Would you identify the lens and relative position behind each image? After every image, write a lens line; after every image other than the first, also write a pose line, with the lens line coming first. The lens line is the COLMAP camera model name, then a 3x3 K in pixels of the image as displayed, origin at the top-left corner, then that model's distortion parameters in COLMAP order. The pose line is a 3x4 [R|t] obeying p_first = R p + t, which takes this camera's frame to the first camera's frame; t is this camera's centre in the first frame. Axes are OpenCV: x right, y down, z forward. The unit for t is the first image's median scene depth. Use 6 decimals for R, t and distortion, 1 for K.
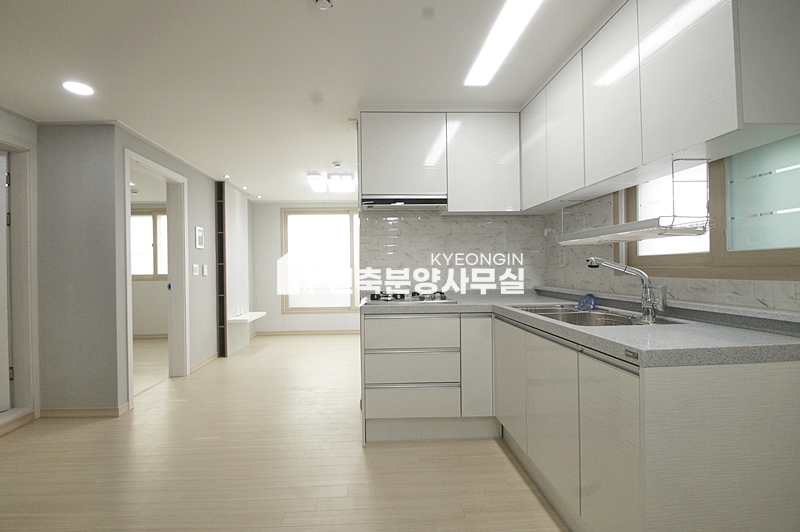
lens RADIAL K [[352.7, 0, 384.1], [0, 352.7, 268.4], [0, 0, 1]] dist [0.013076, -0.016039]
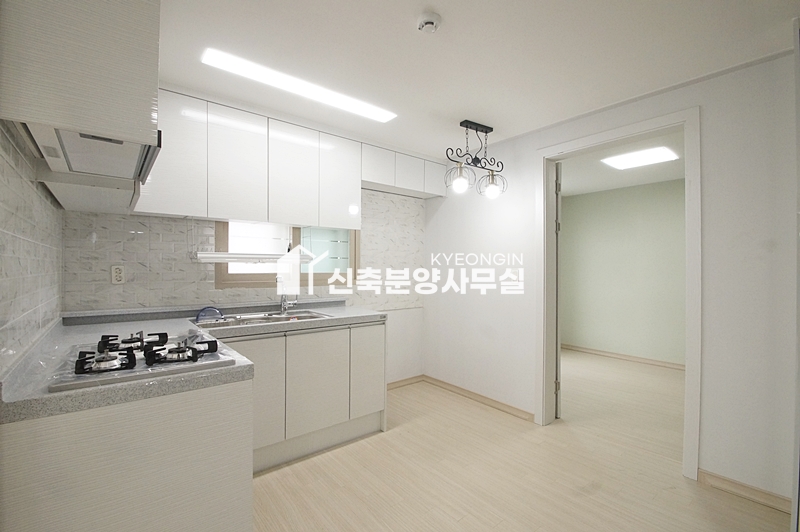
lens RADIAL K [[352.7, 0, 384.1], [0, 352.7, 268.4], [0, 0, 1]] dist [0.013076, -0.016039]
pose [[-0.582808, 0.012421, 0.812515, -0.615208], [0.006376, 0.999922, -0.010713, -0.031955], [-0.812585, -0.001063, -0.582842, 1.140901]]
